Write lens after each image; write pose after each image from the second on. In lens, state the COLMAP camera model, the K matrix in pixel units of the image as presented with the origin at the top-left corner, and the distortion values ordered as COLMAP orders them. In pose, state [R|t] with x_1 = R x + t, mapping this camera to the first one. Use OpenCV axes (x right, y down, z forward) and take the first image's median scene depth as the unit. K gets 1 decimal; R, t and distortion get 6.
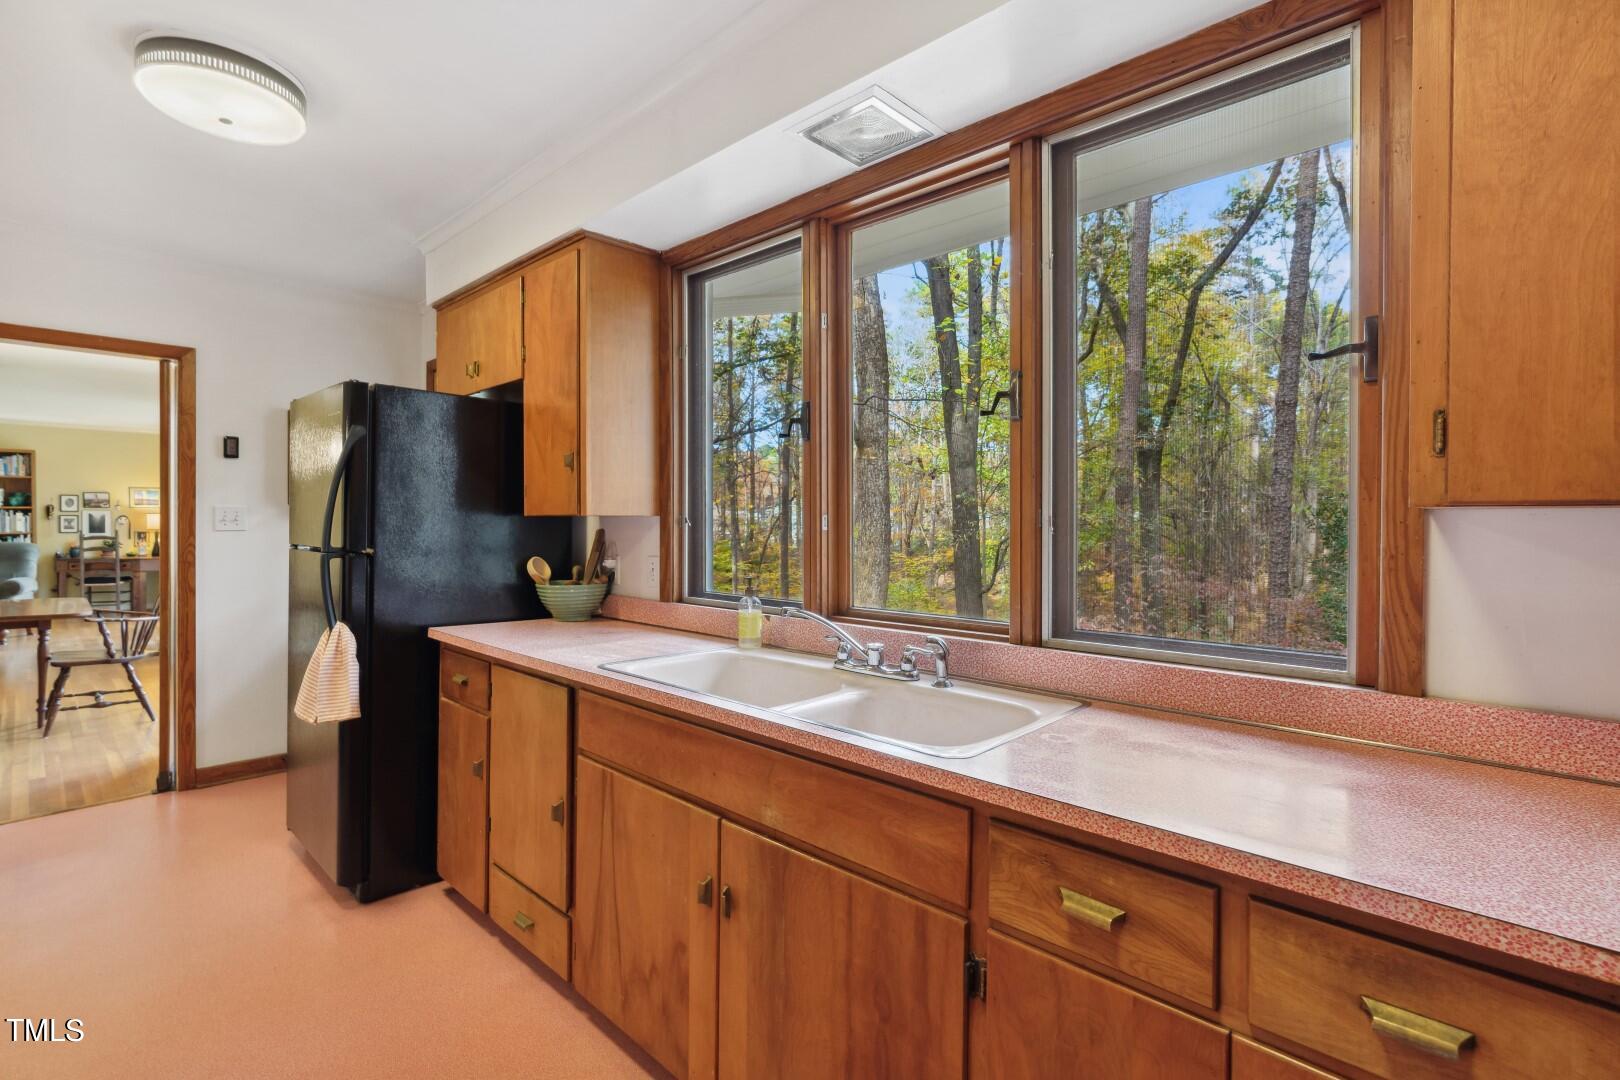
lens RADIAL K [[736.6, 0, 813.1], [0, 736.6, 531.1], [0, 0, 1]] dist [0.002501, 0.000133]
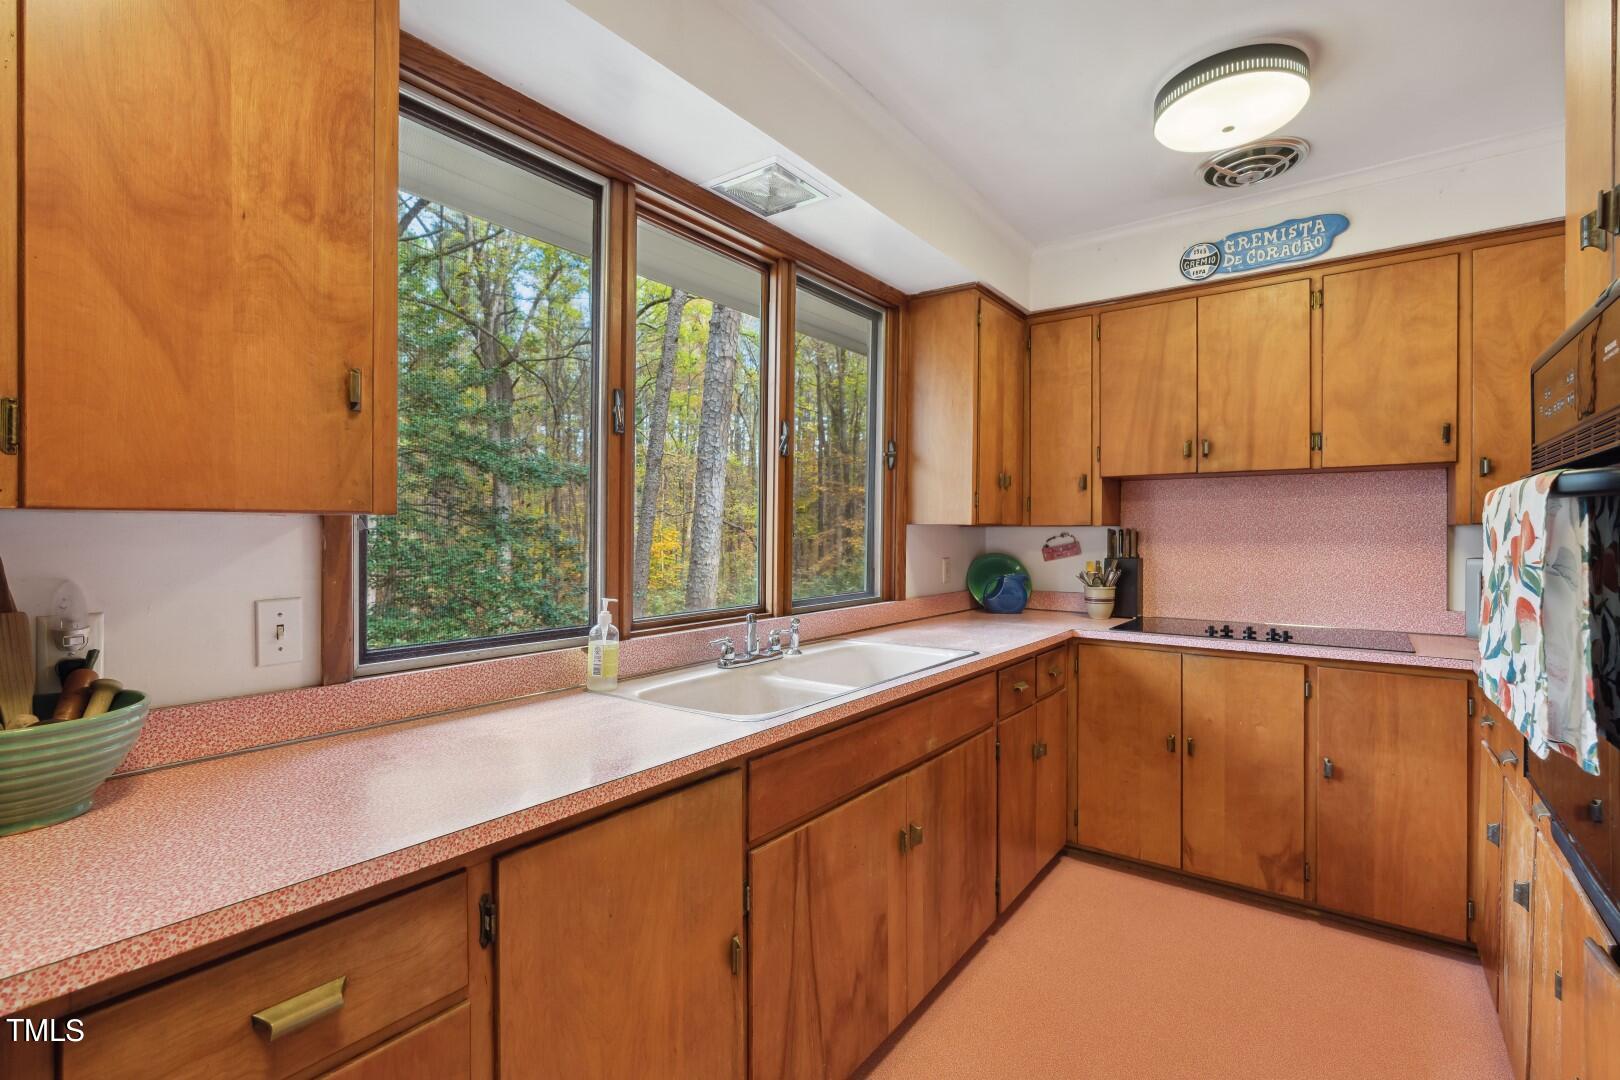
lens RADIAL K [[736.6, 0, 812.7], [0, 736.6, 535.4], [0, 0, 1]] dist [0.002501, 0.000133]
pose [[-0.112410, -0.009627, 0.993615, -1.160406], [0.005486, 0.999932, 0.010309, -0.015027], [-0.993647, 0.006610, -0.112349, 1.137687]]
